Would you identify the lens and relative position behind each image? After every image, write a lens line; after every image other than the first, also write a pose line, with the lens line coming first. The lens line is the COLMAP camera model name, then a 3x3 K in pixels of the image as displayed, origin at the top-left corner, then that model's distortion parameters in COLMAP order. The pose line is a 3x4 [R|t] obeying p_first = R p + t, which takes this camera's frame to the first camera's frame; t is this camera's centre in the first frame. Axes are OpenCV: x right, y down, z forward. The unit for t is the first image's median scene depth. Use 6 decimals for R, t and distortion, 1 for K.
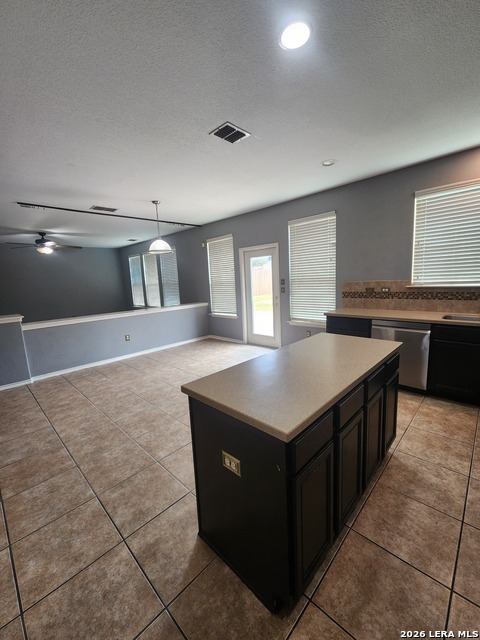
lens RADIAL K [[263.2, 0, 239.0], [0, 263.2, 318.8], [0, 0, 1]] dist [0.007274, -0.001558]
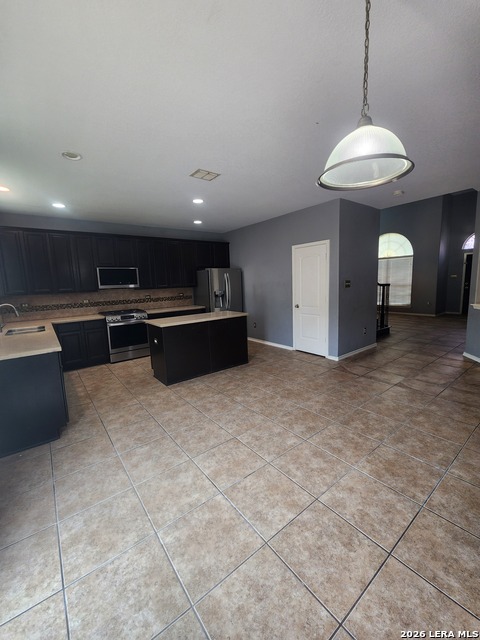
lens RADIAL K [[263.2, 0, 238.6], [0, 263.2, 318.6], [0, 0, 1]] dist [0.007274, -0.001558]
pose [[-0.985433, 0.062839, 0.158030, -0.252130], [0.106435, 0.952633, 0.284891, -0.254880], [-0.132642, 0.297561, -0.945444, 1.685634]]
